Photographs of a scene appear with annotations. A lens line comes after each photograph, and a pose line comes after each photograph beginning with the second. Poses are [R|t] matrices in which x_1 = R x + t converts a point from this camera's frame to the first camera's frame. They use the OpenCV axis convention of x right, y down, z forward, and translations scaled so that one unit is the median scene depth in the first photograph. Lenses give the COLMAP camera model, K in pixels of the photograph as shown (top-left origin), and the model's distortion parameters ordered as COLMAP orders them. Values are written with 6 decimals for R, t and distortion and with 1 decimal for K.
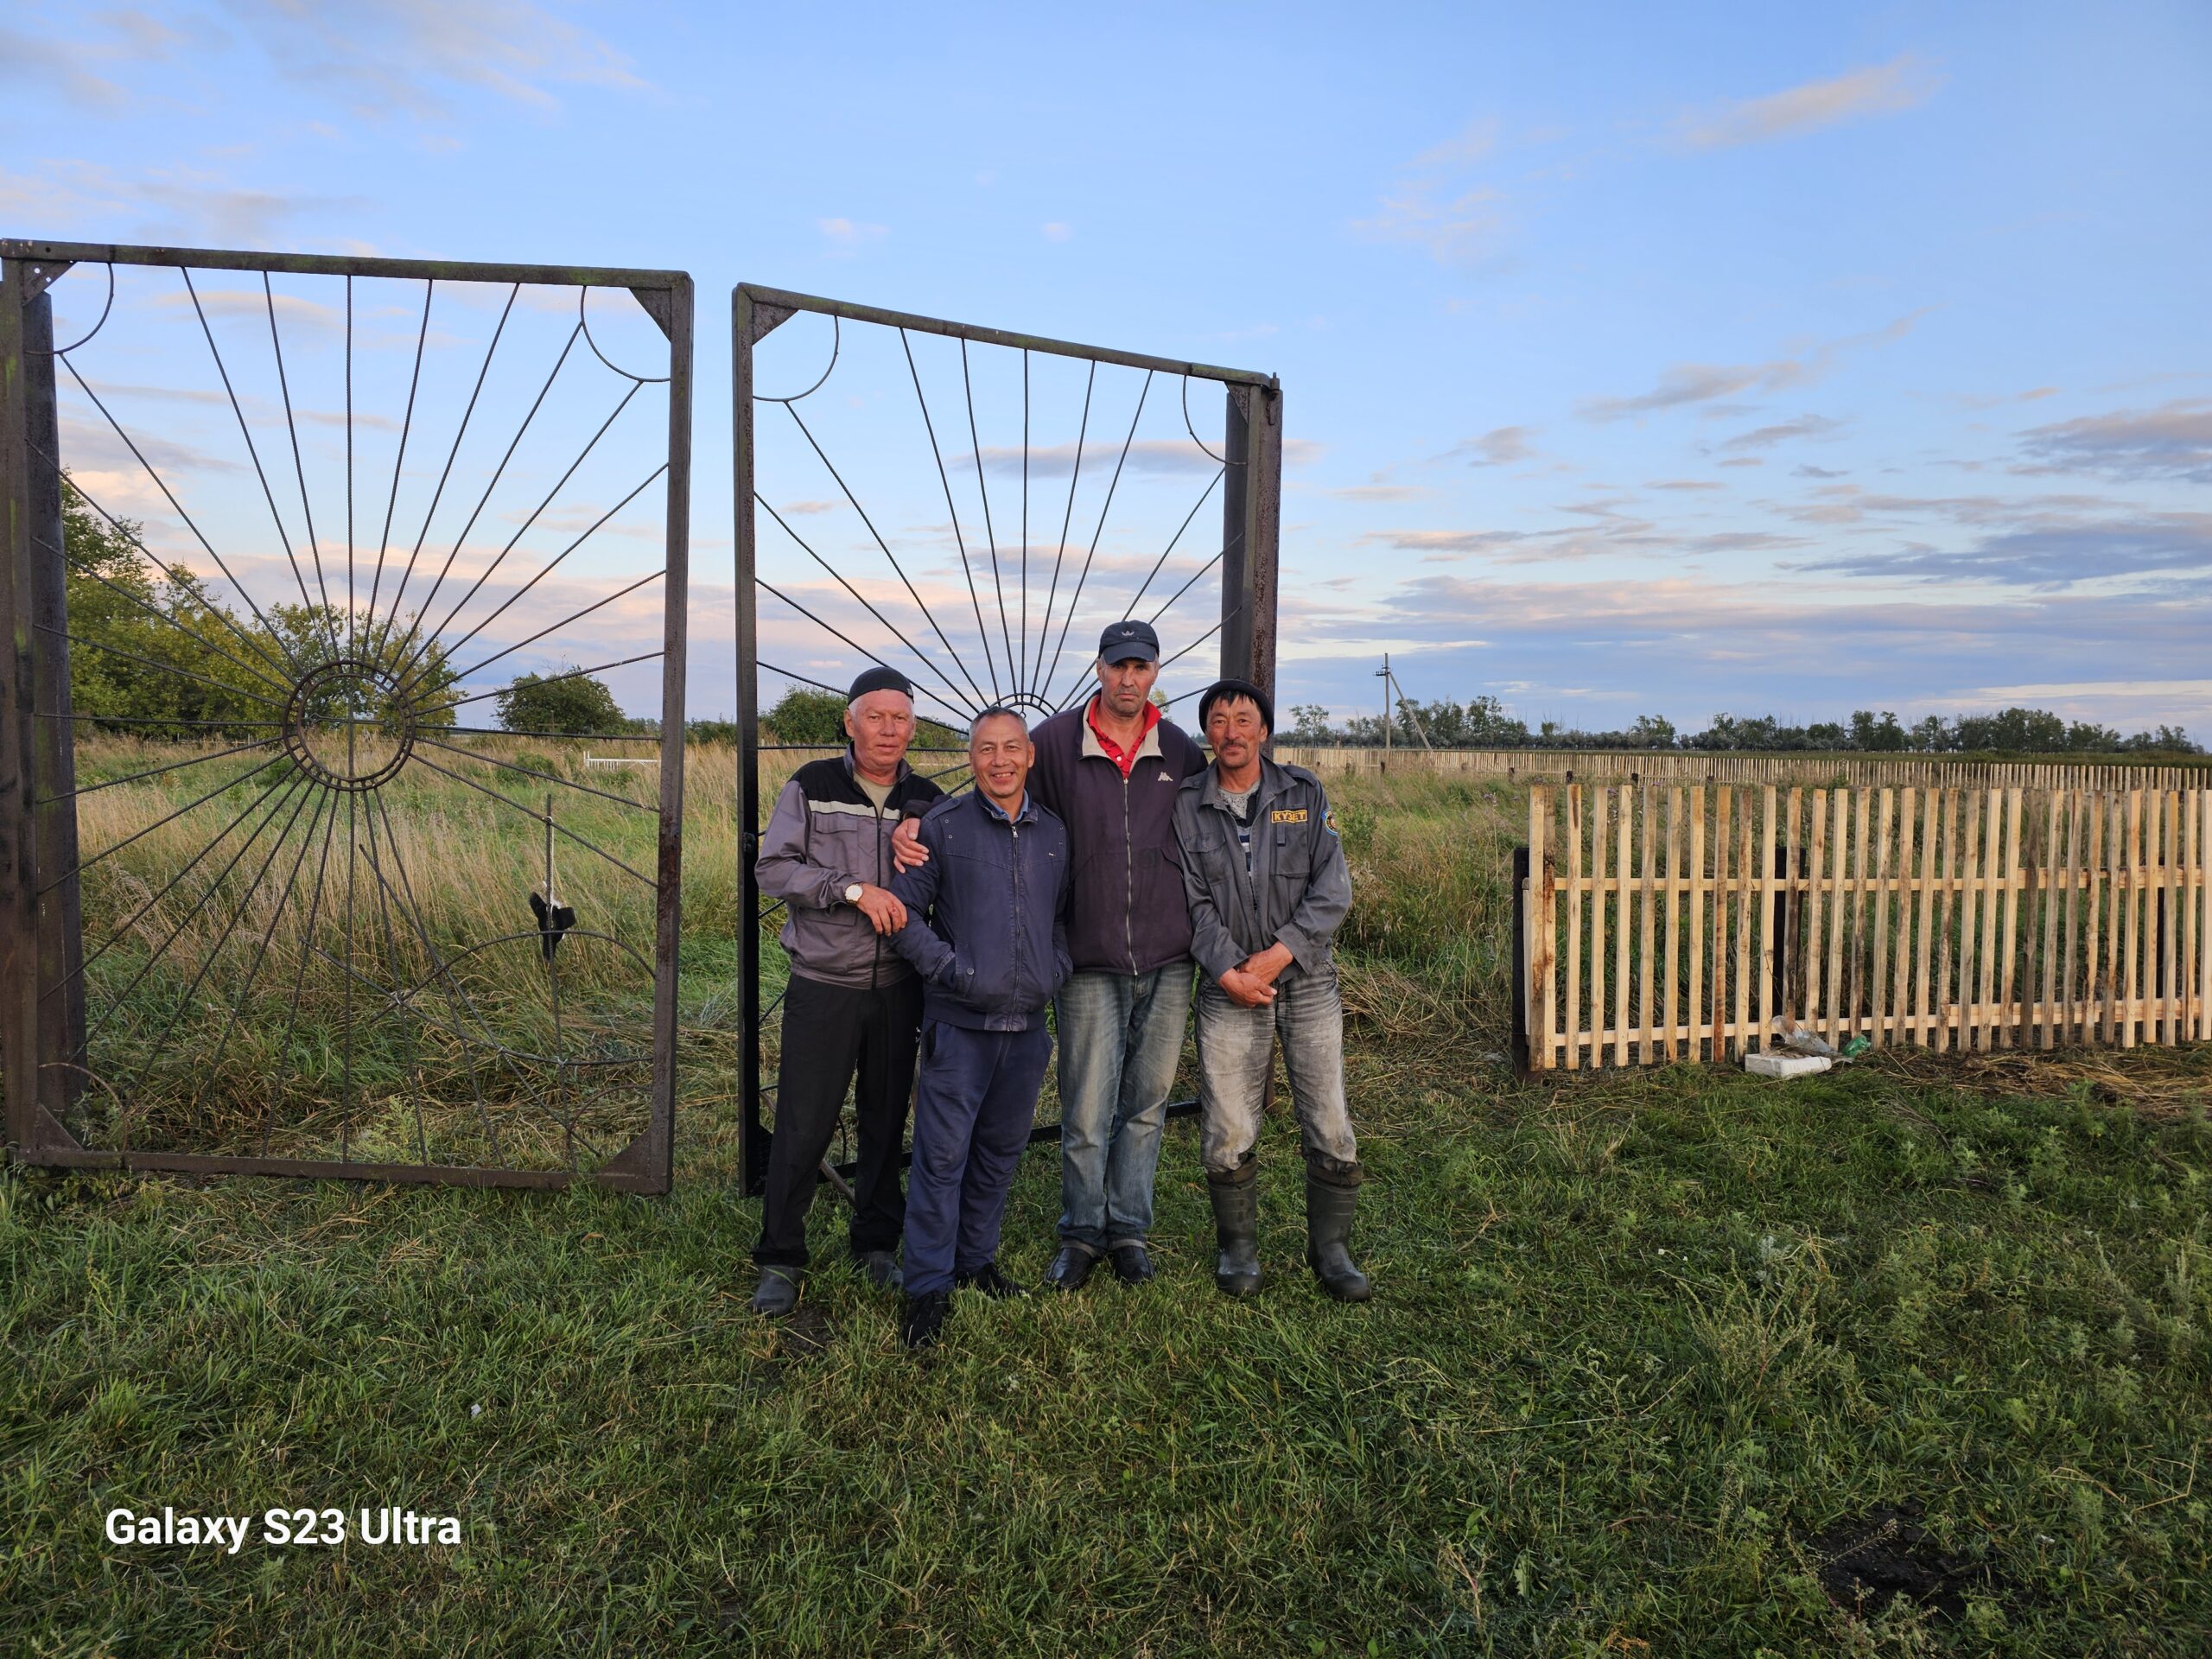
lens RADIAL K [[1484.8, 0, 1083.7], [0, 1484.8, 812.7], [0, 0, 1]] dist [0.065460, -0.042628]
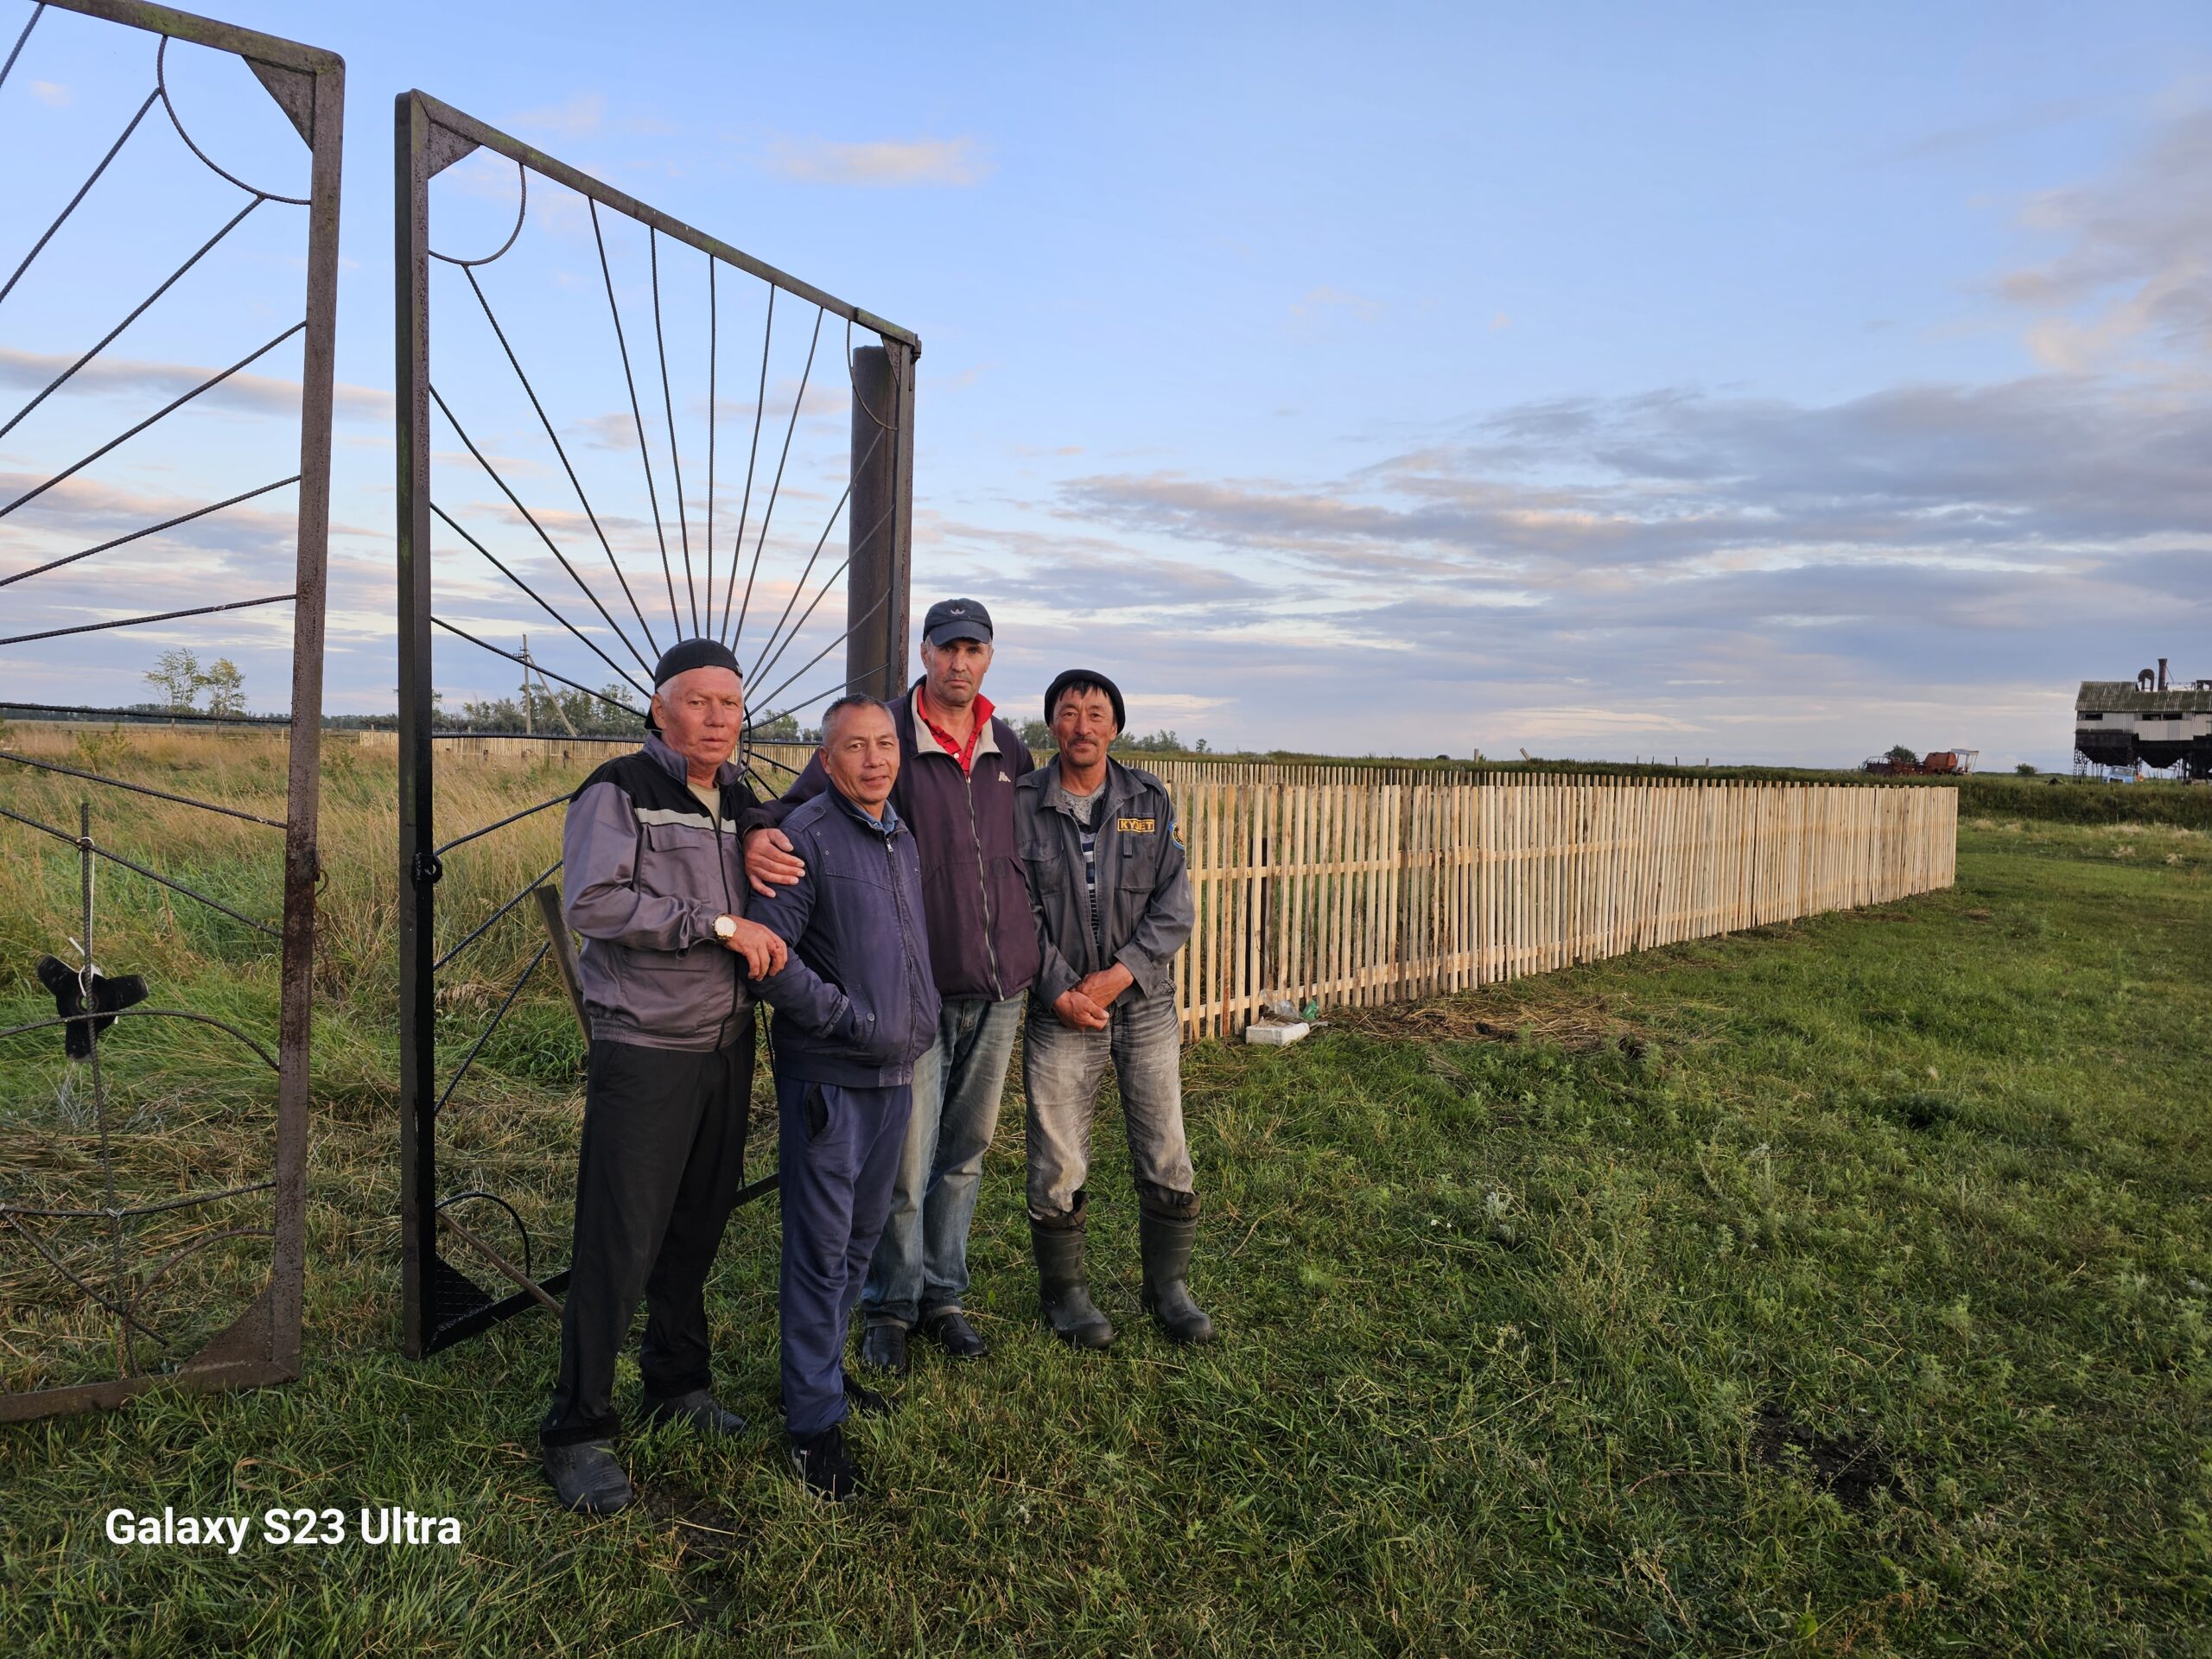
lens RADIAL K [[1484.8, 0, 1081.9], [0, 1484.8, 790.5], [0, 0, 1]] dist [0.065460, -0.042628]
pose [[0.842874, -0.003170, 0.538102, -0.240309], [0.007409, 0.999956, -0.005713, -0.006807], [-0.538061, 0.008802, 0.842860, 0.148851]]
